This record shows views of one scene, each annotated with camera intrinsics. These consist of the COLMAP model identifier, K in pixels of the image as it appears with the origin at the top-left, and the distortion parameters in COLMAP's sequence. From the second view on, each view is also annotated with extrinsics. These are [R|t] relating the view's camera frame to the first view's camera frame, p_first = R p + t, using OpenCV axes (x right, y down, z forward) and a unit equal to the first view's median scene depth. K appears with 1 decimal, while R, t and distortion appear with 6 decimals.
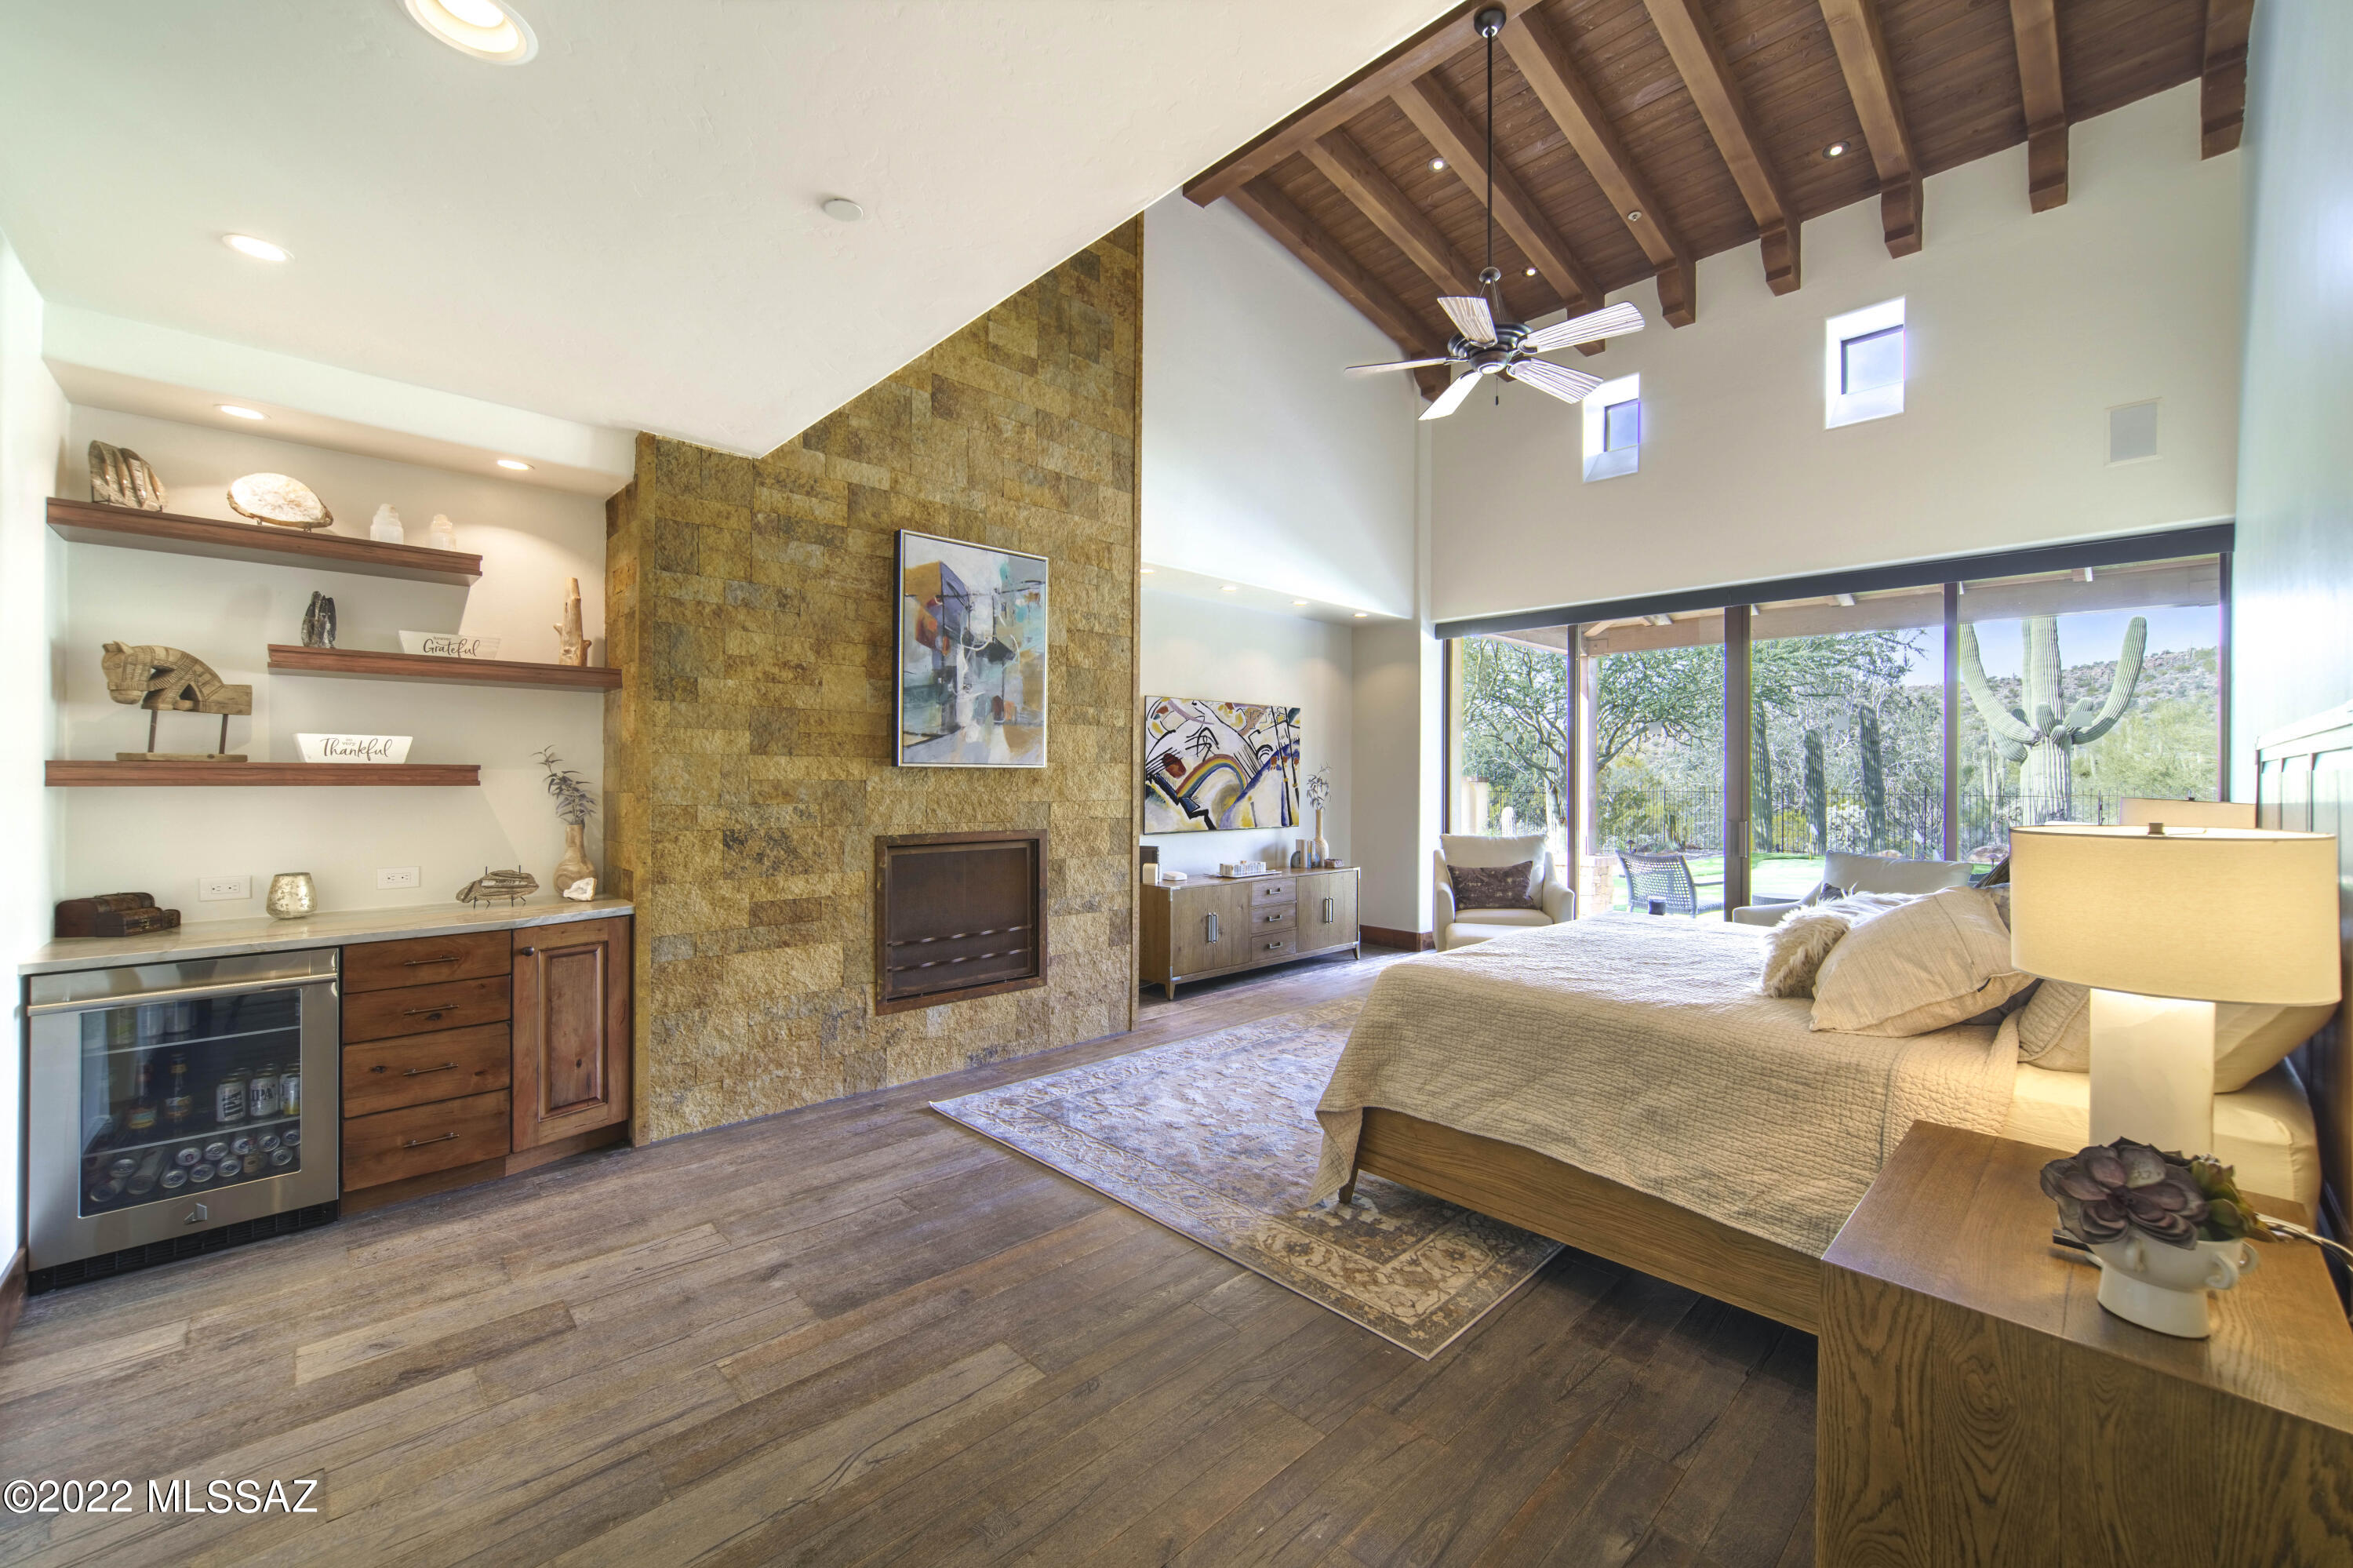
lens RADIAL K [[801.2, 0, 1176.7], [0, 801.2, 770.9], [0, 0, 1]] dist [-0.000808, 0.000127]
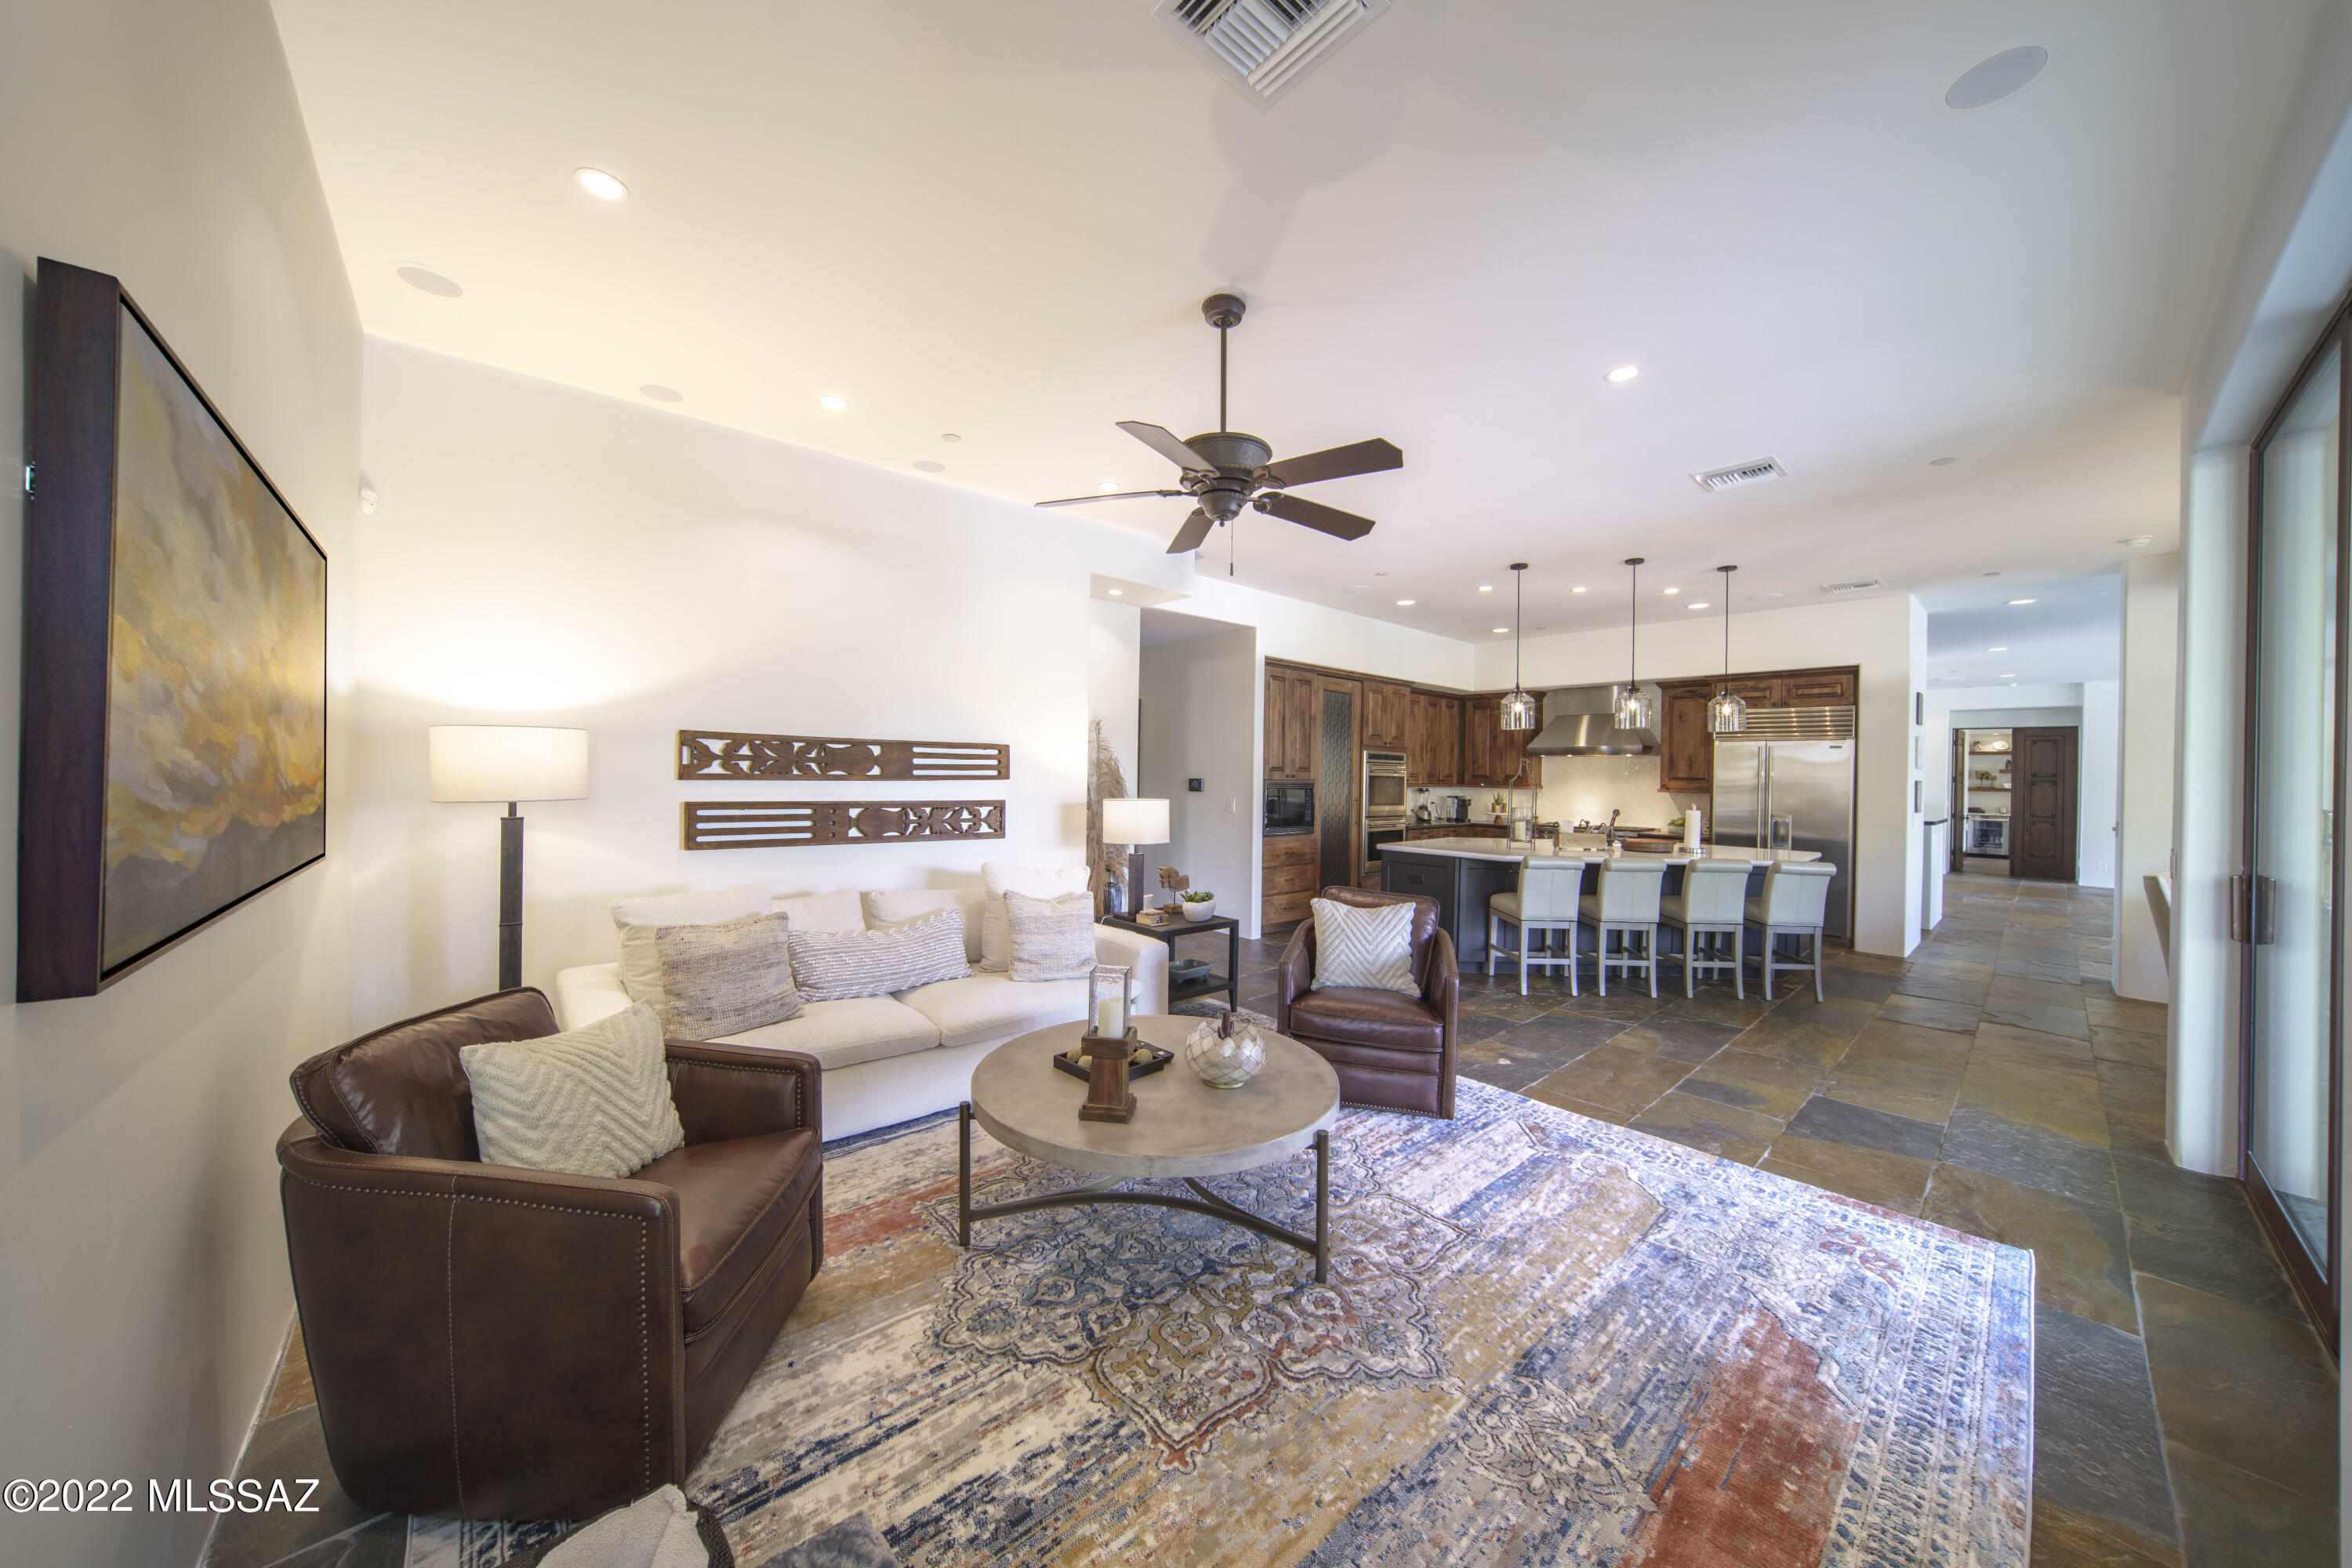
lens RADIAL K [[800.8, 0, 1176.2], [0, 800.8, 770.9], [0, 0, 1]] dist [-0.000808, 0.000127]
pose [[-0.058849, -0.003580, -0.998260, 5.404657], [-0.018963, 0.999817, -0.002468, -0.008114], [0.998087, 0.018784, -0.058906, -4.975859]]
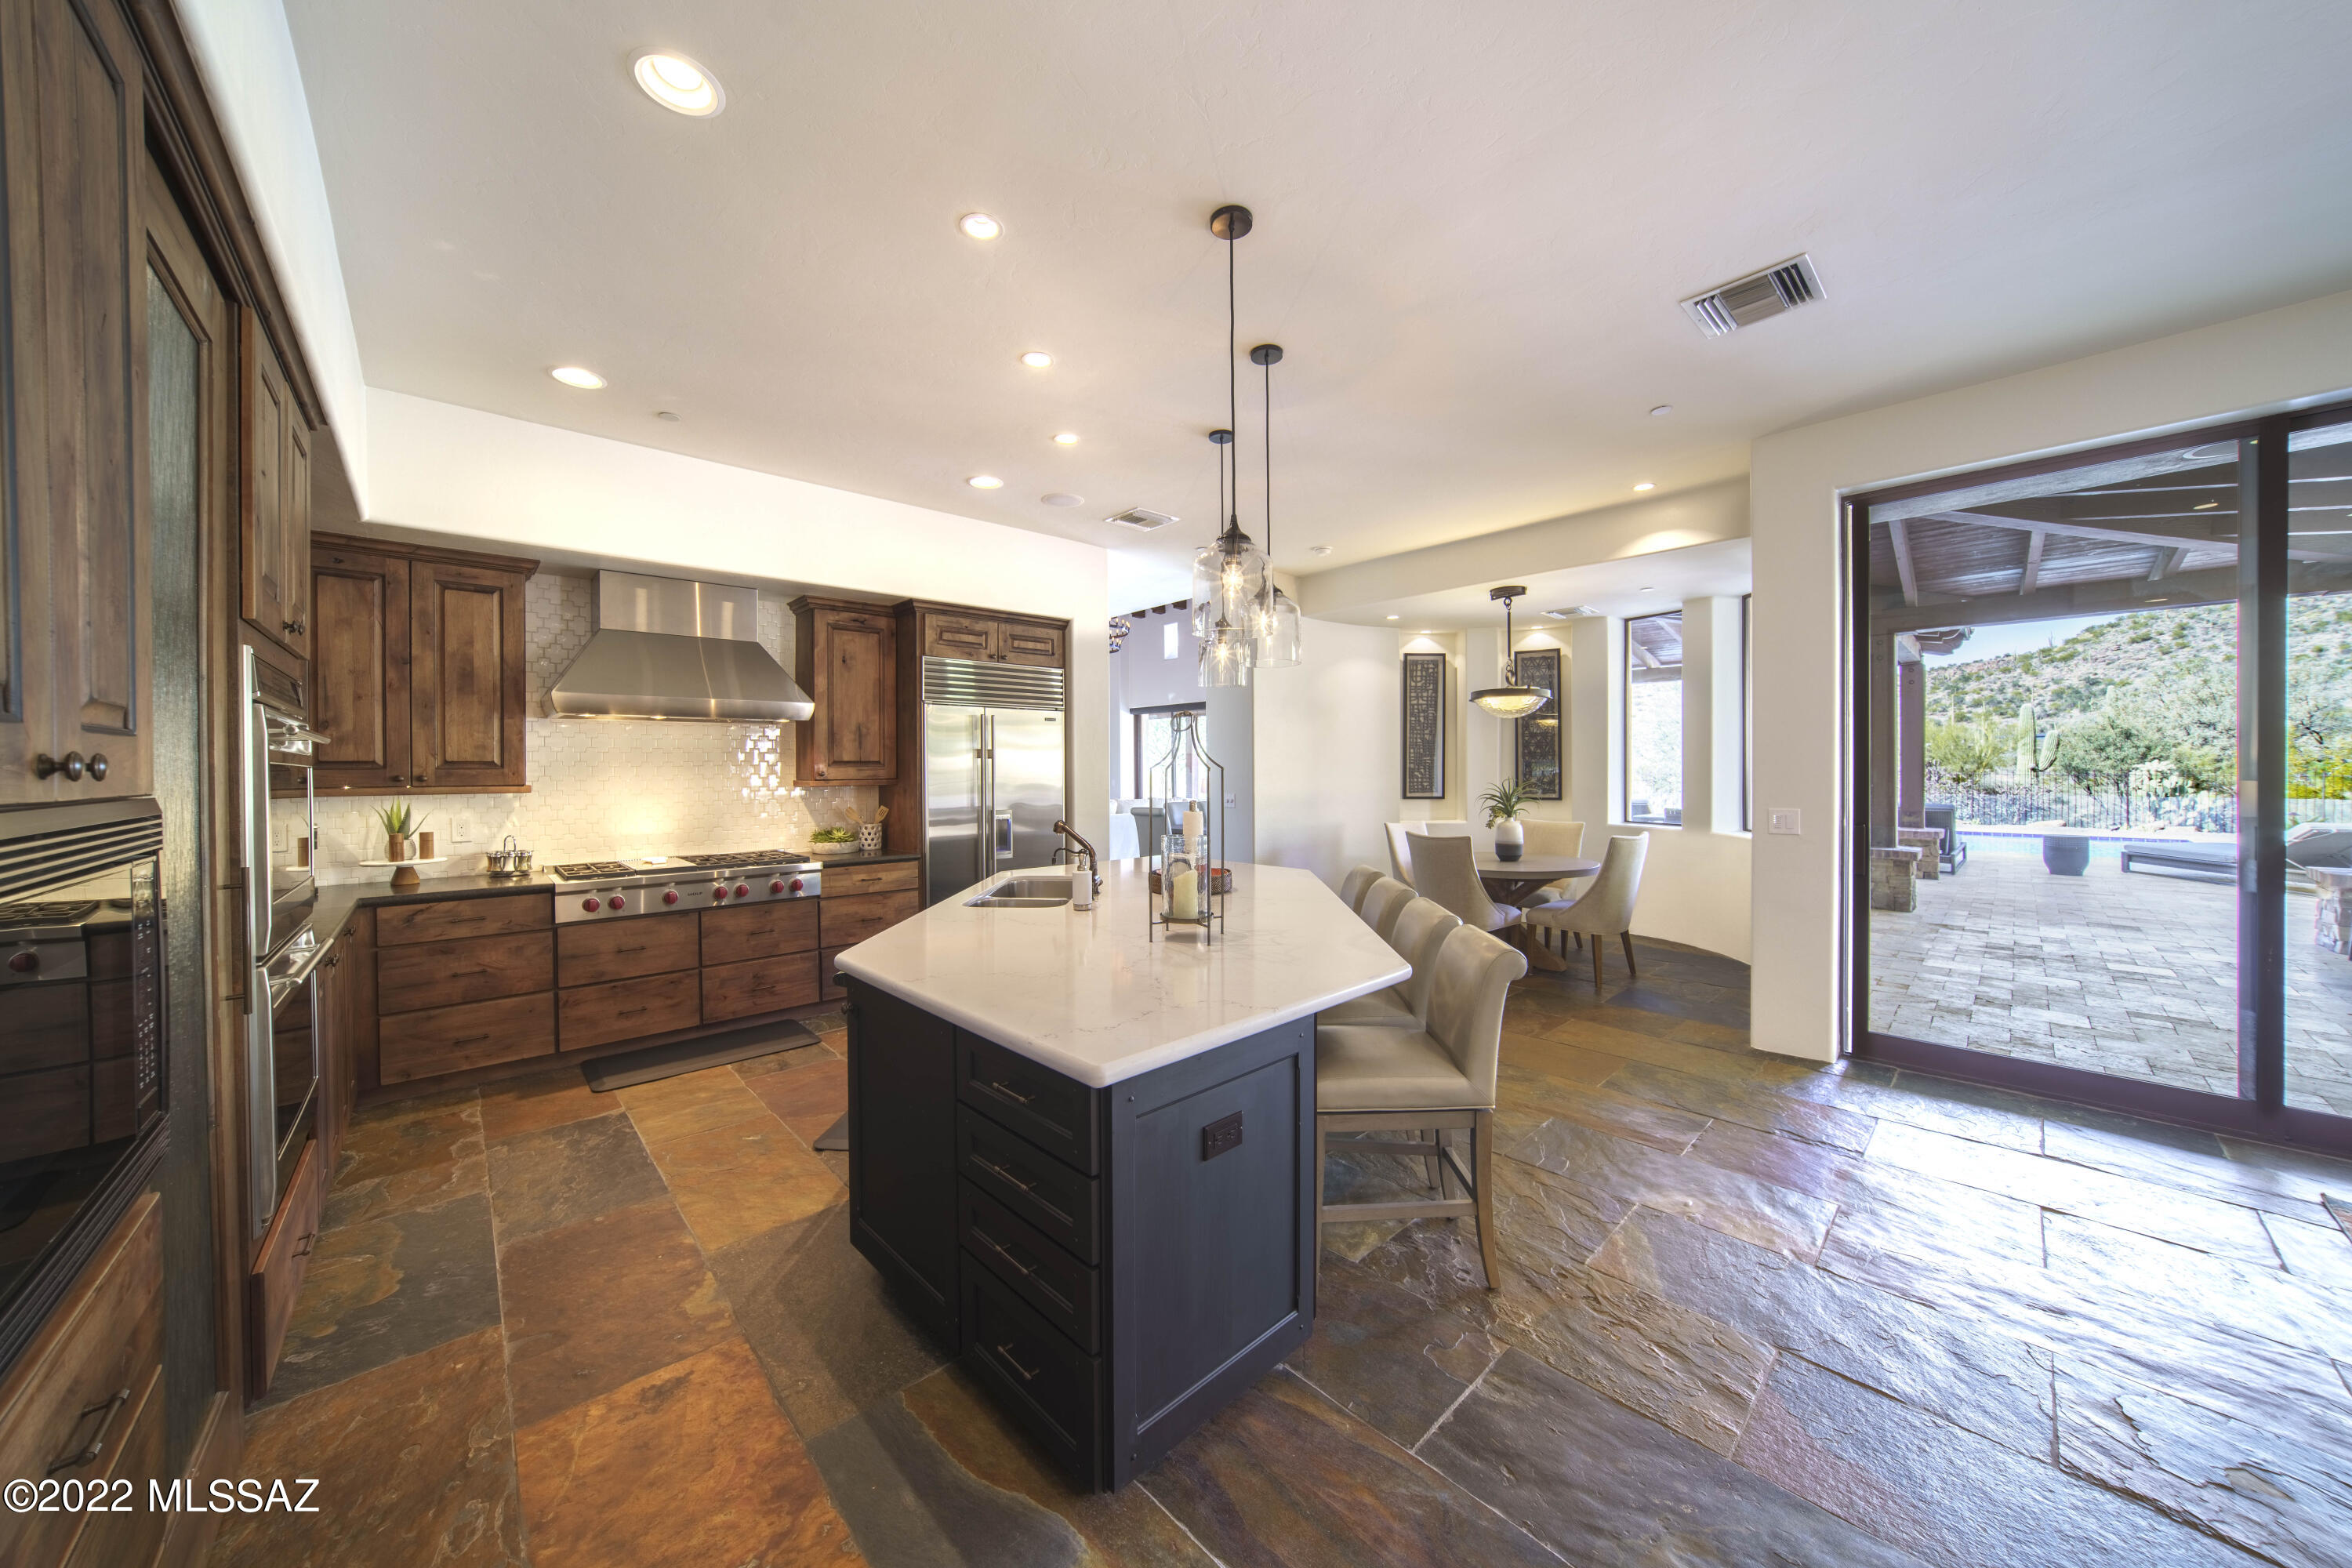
lens RADIAL K [[800.8, 0, 1176.2], [0, 800.8, 770.9], [0, 0, 1]] dist [-0.000808, 0.000127]
pose [[0.997995, -0.006445, -0.062968, 3.072533], [0.006640, 0.999974, 0.002892, -0.003759], [0.062948, -0.003304, 0.998011, -5.034106]]
